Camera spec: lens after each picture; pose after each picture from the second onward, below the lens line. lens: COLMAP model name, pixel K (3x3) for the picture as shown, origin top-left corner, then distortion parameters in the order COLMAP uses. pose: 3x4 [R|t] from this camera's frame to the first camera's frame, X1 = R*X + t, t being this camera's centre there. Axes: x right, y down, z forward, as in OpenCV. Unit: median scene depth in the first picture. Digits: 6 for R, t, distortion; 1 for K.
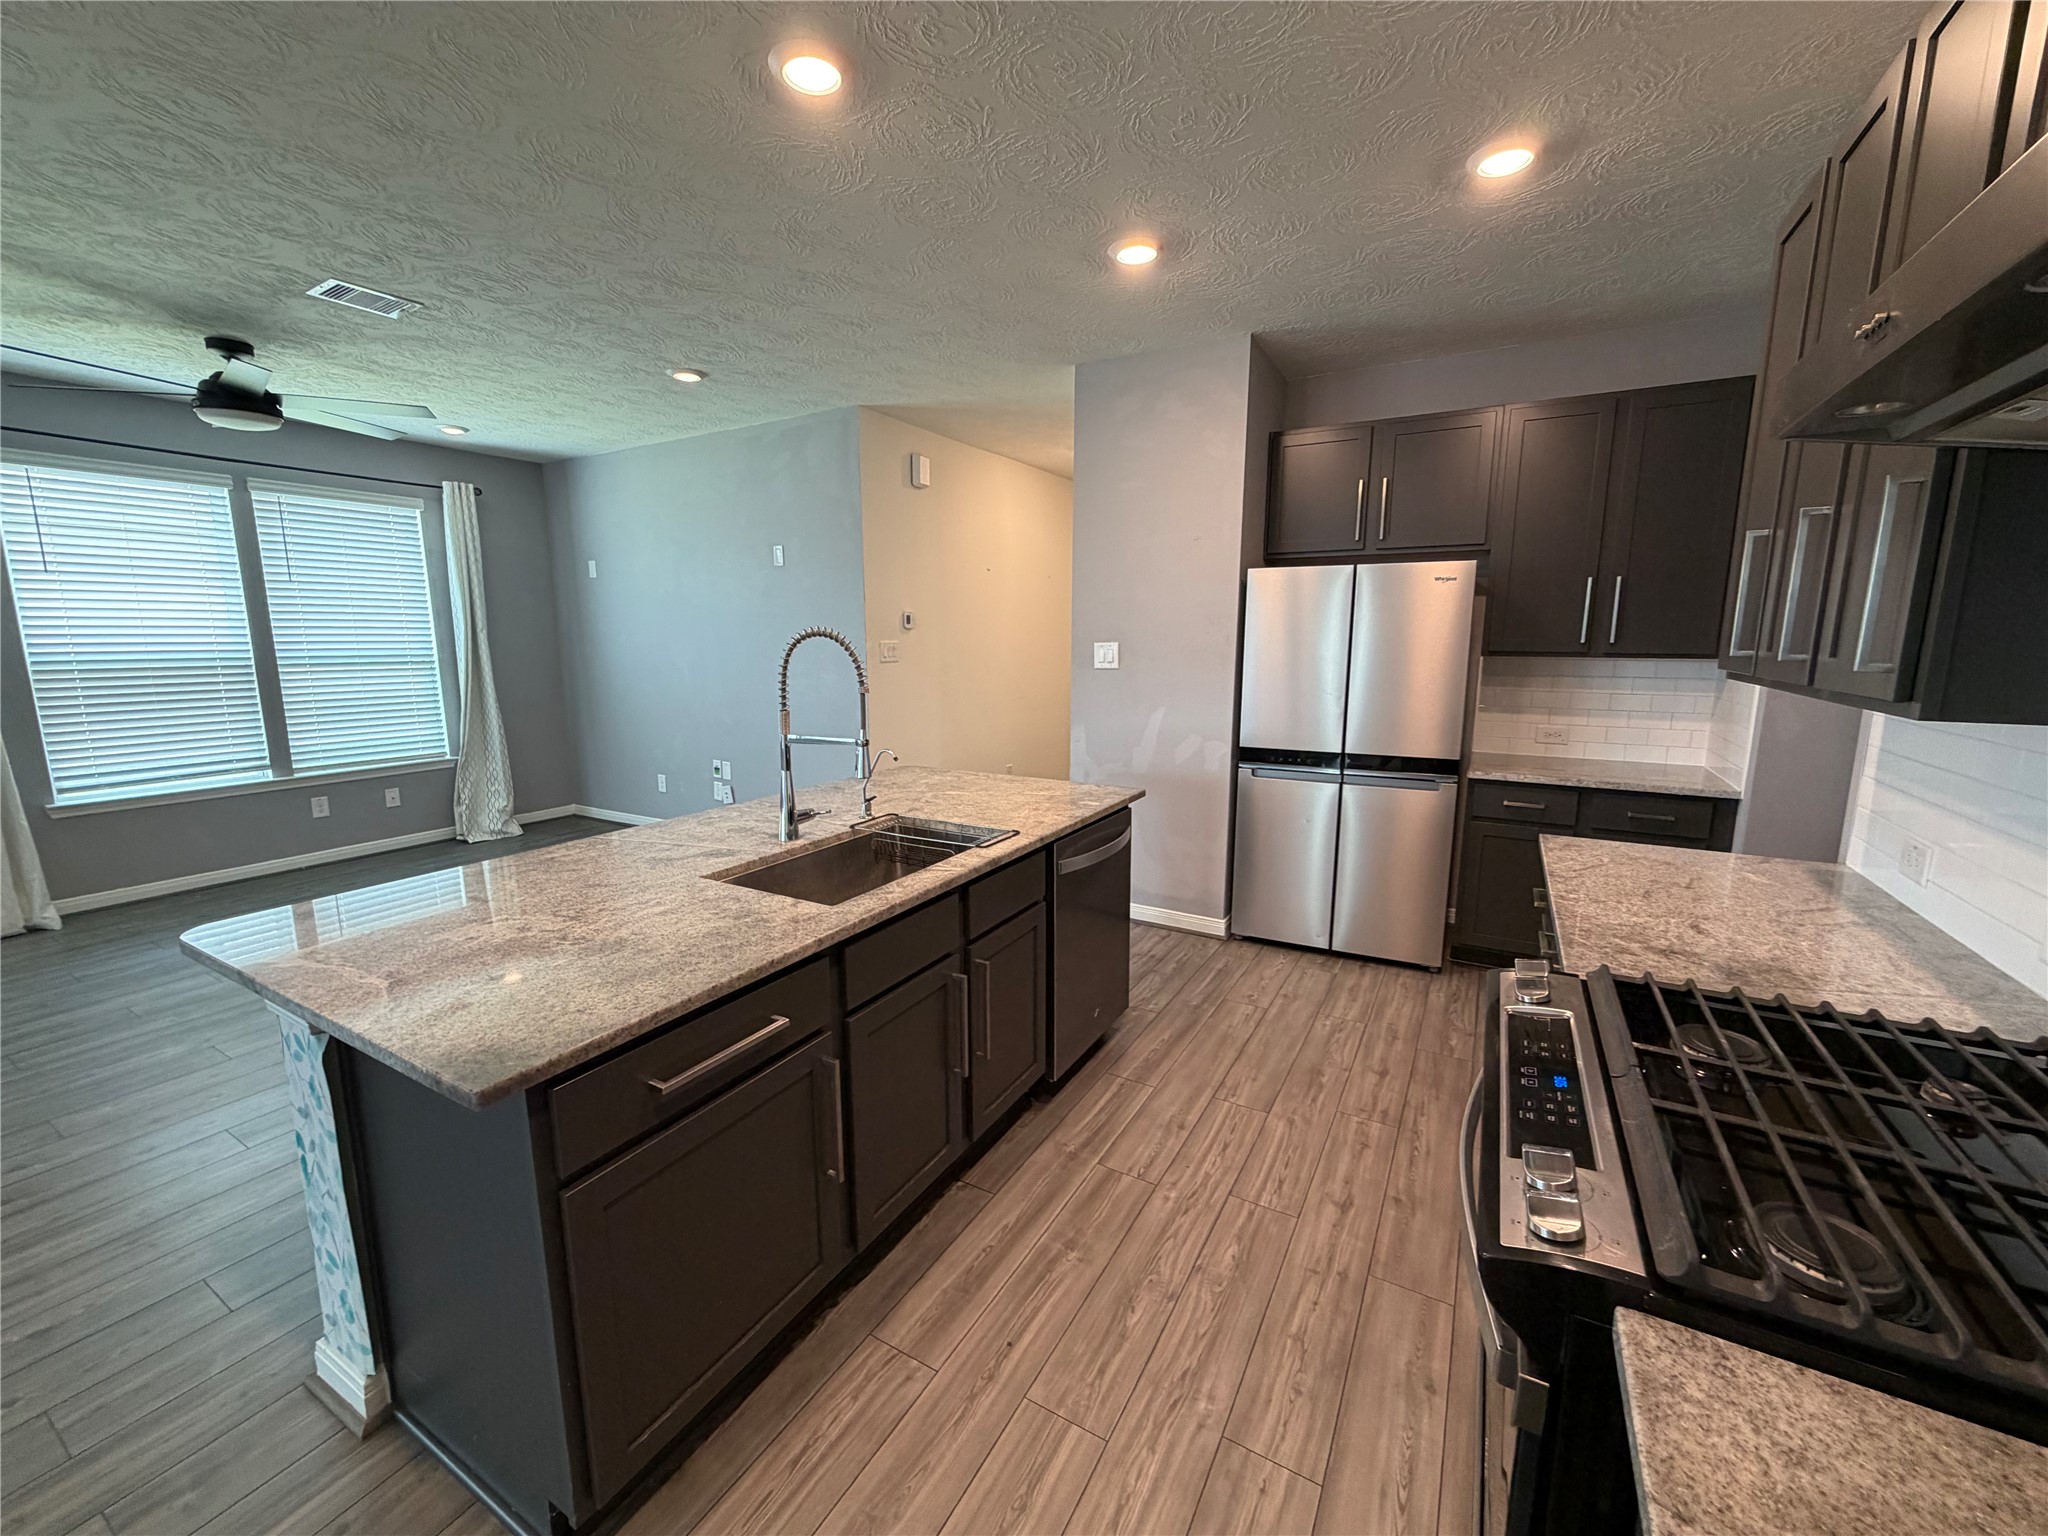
lens RADIAL K [[817.9, 0, 1017.0], [0, 817.9, 769.2], [0, 0, 1]] dist [-0.000705, 0.000302]
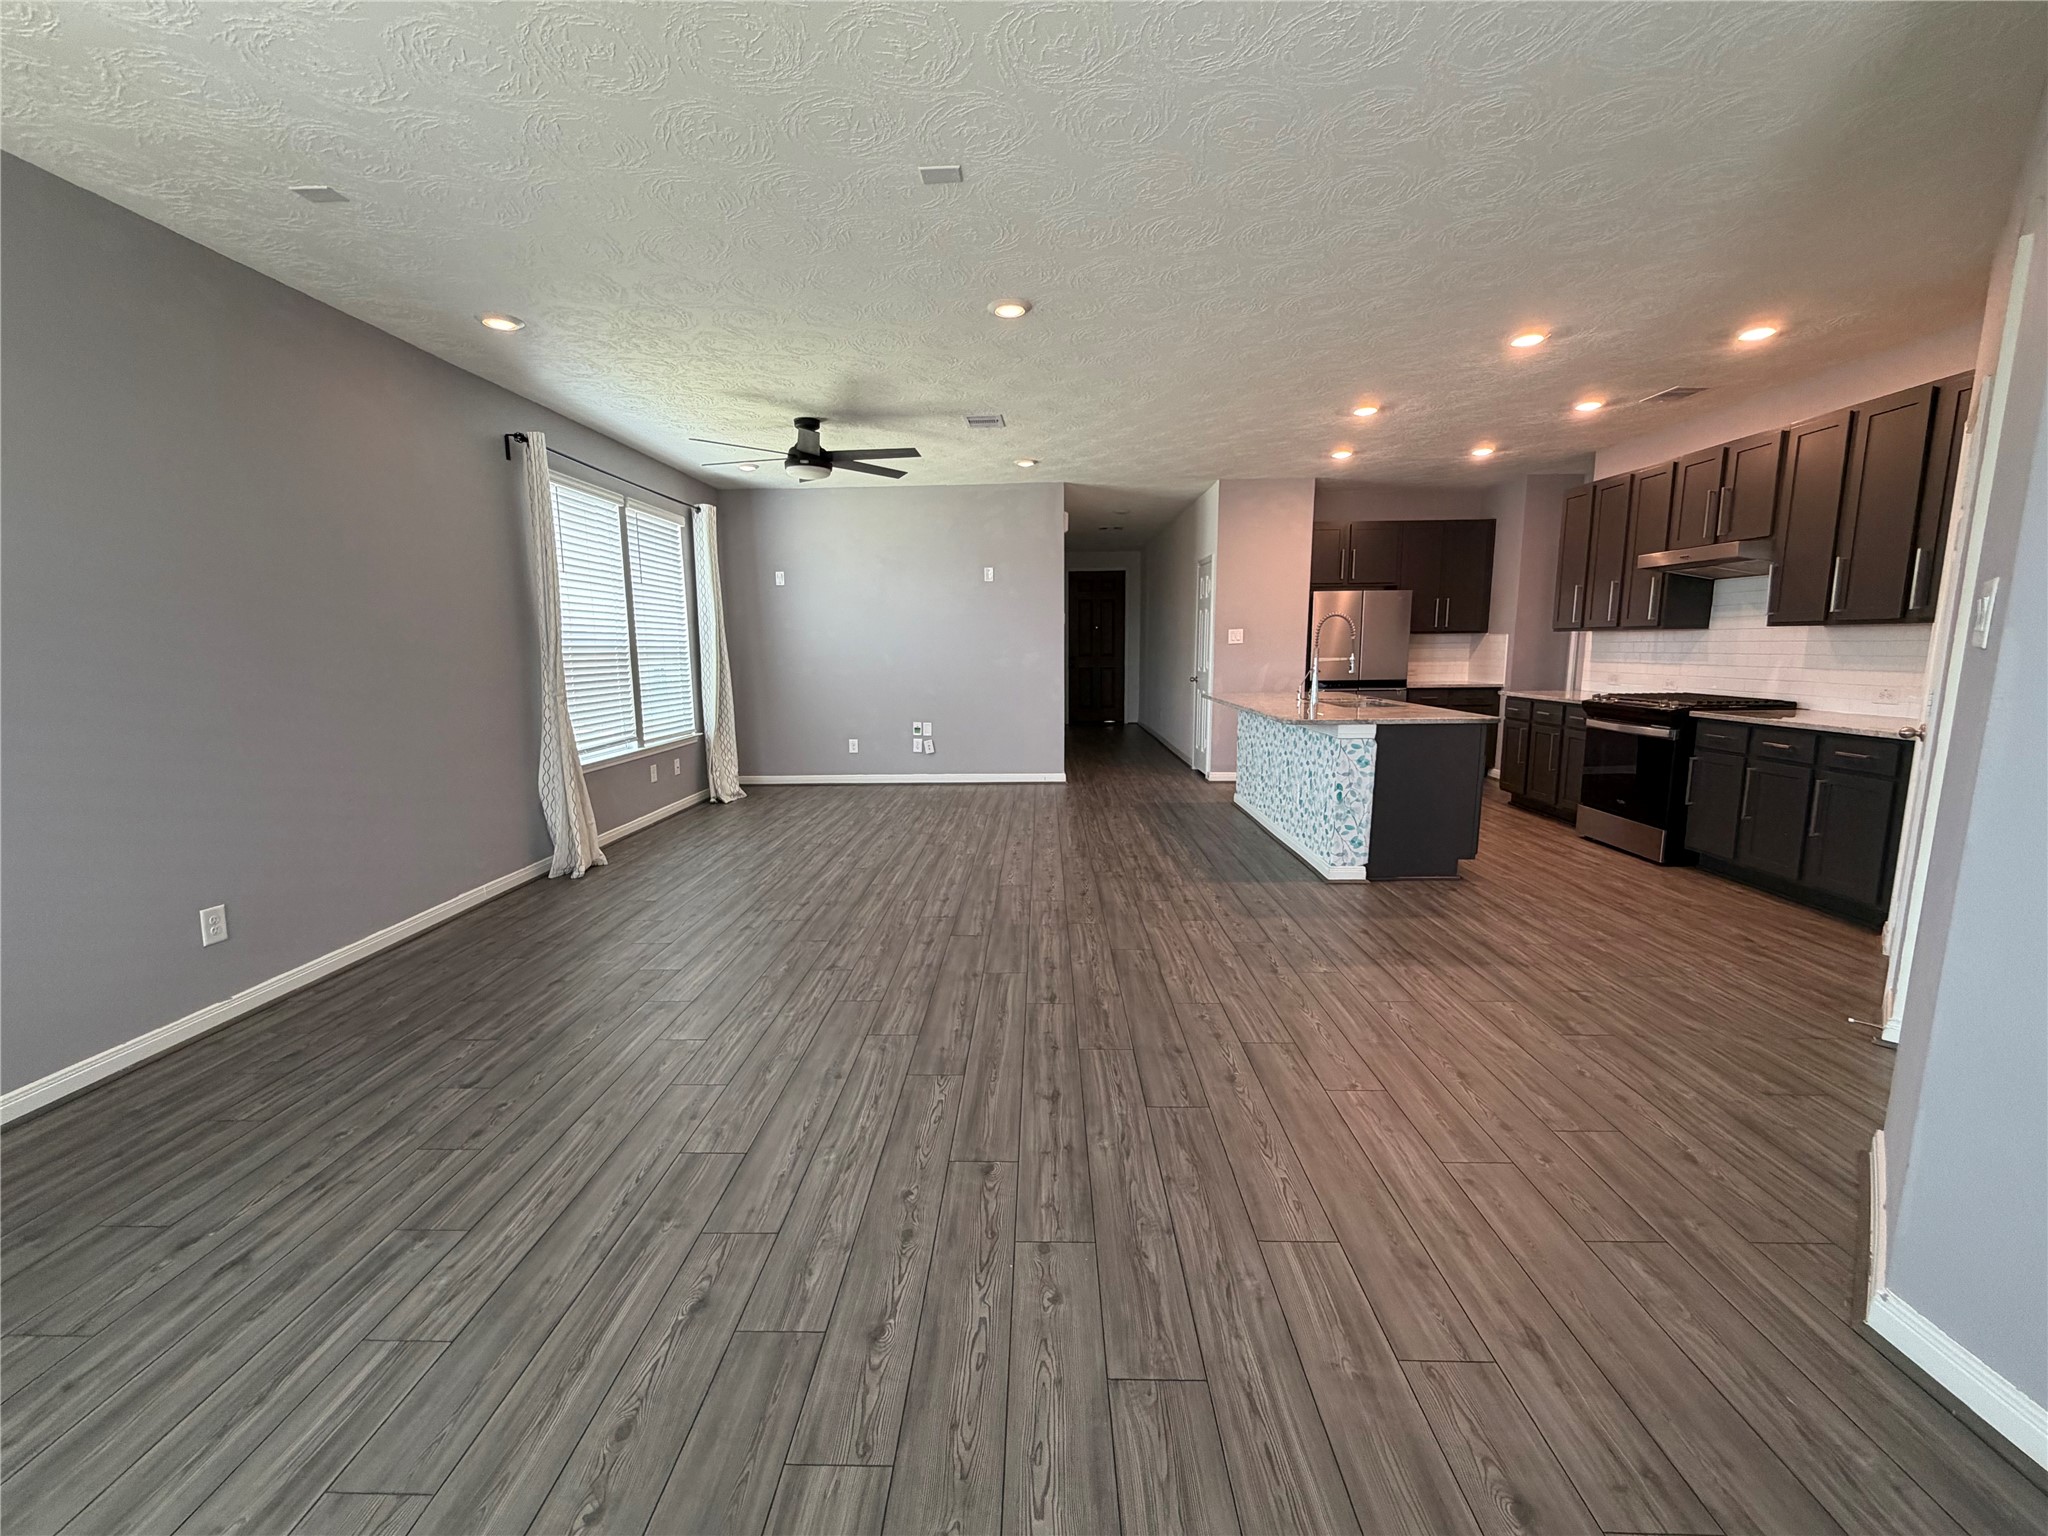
lens RADIAL K [[818.5, 0, 1016.7], [0, 818.5, 769.6], [0, 0, 1]] dist [-0.000811, 0.000182]
pose [[0.876966, -0.081638, 0.473567, -1.877993], [0.090736, 0.995868, 0.003650, 0.165599], [-0.471908, 0.039769, 0.880750, -0.577183]]
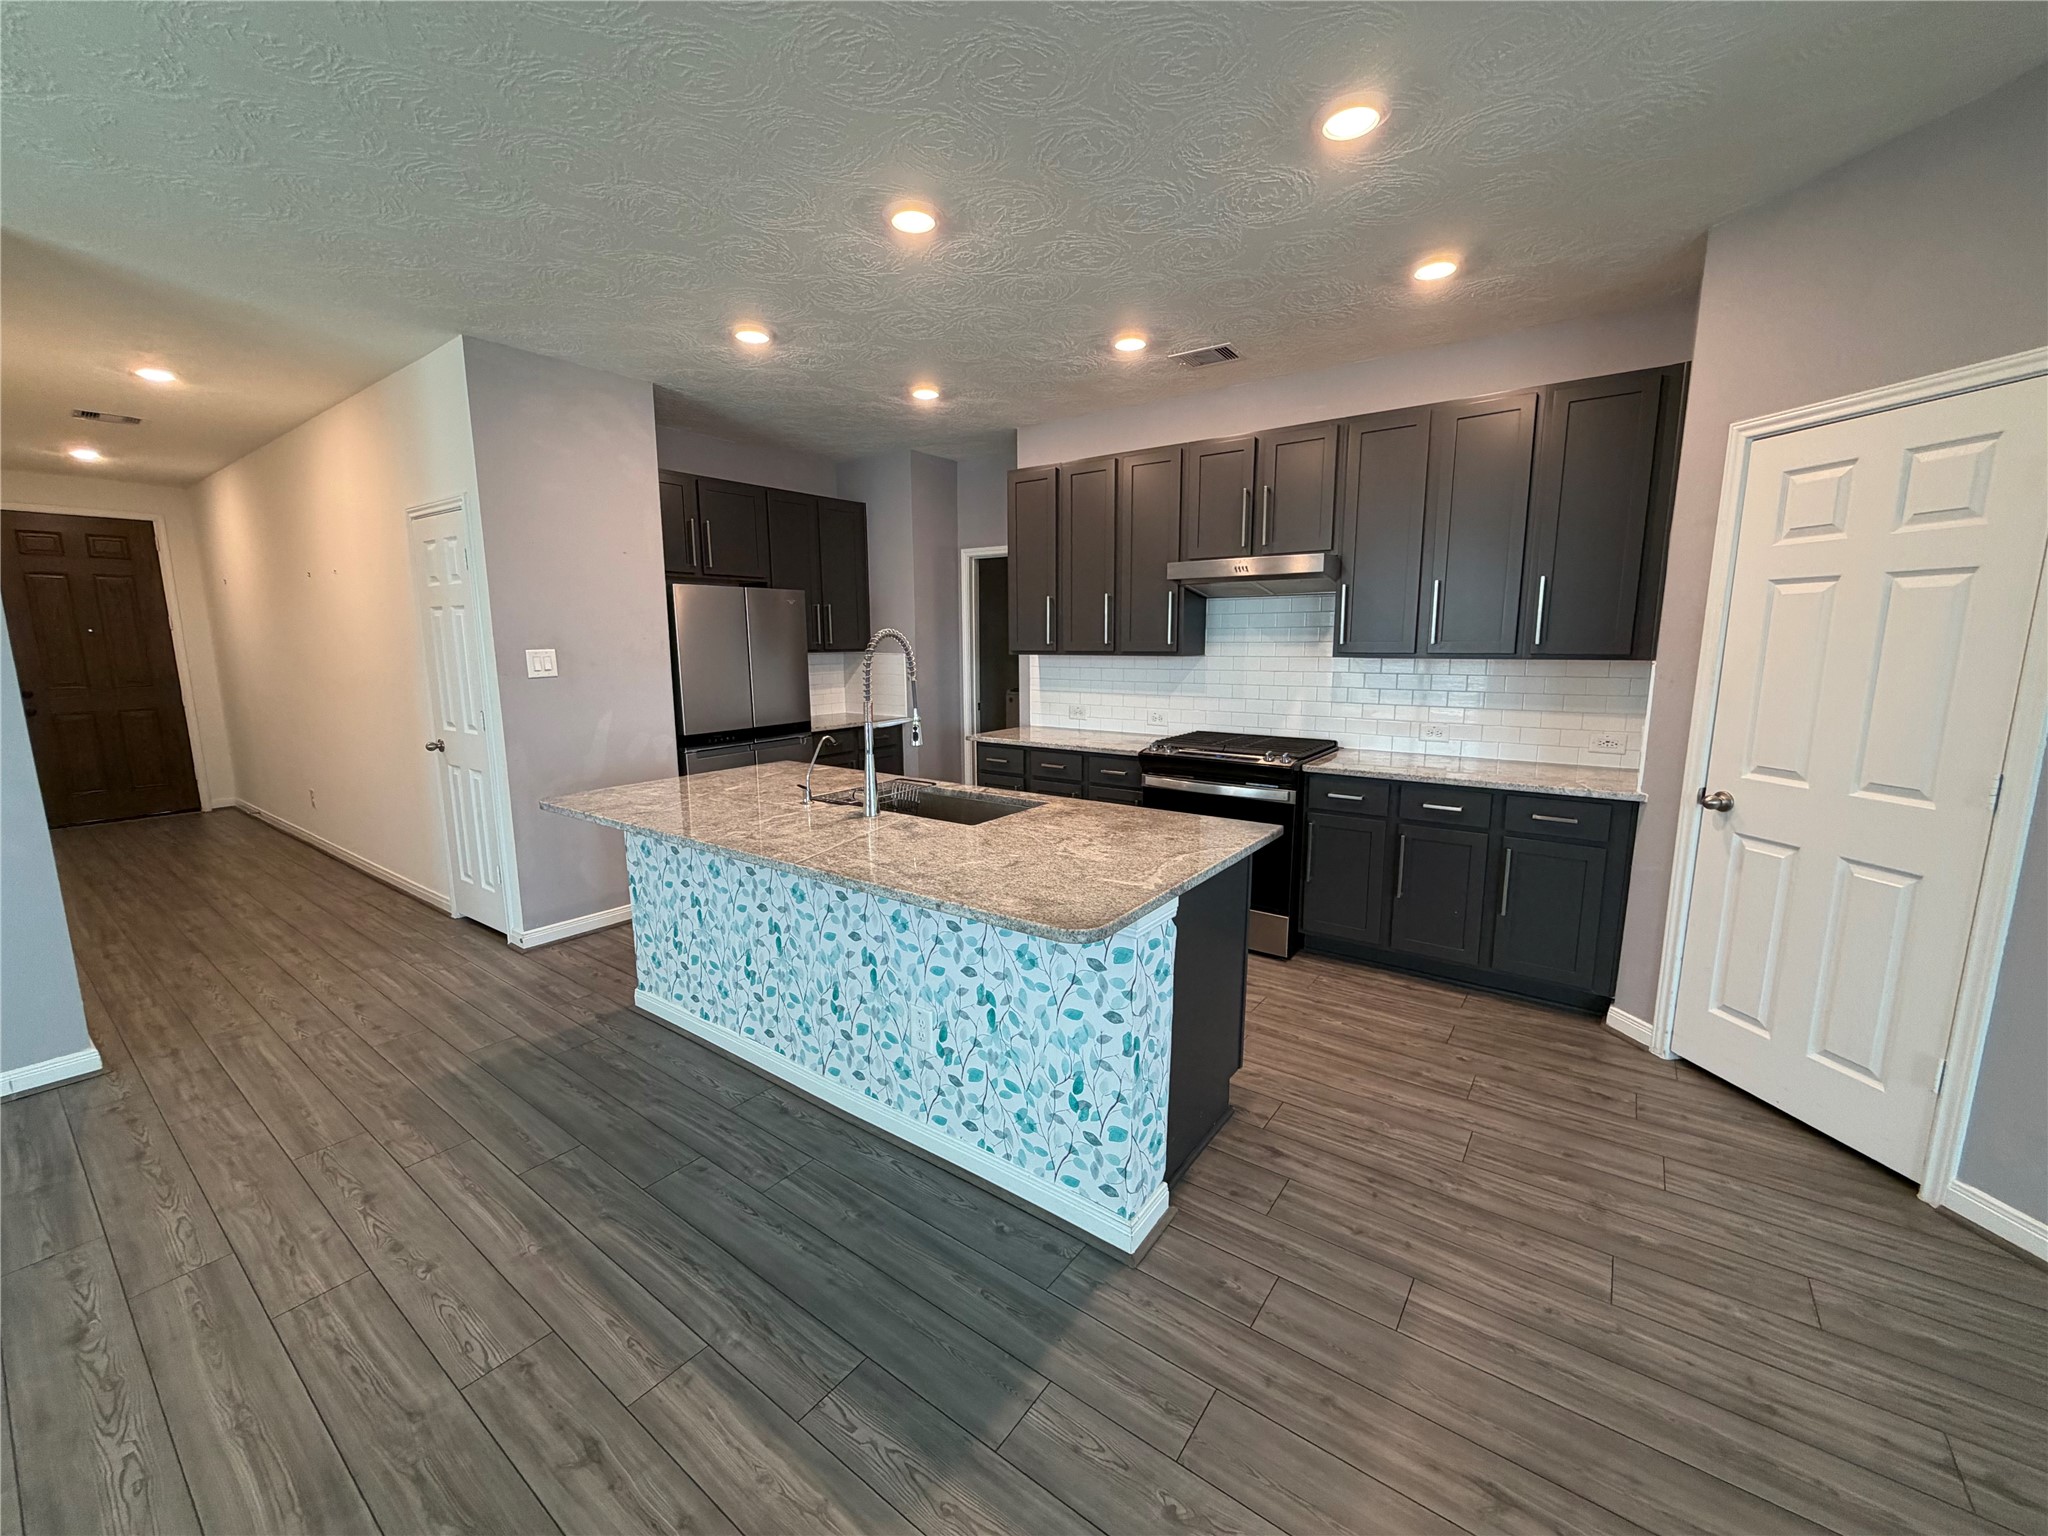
lens RADIAL K [[817.0, 0, 1017.9], [0, 817.0, 767.8], [0, 0, 1]] dist [-0.002314, -0.000235]
pose [[0.109897, -0.157698, 0.981353, -1.188326], [0.172811, 0.975328, 0.137377, -0.086526], [-0.978805, 0.154491, 0.134437, 0.552314]]
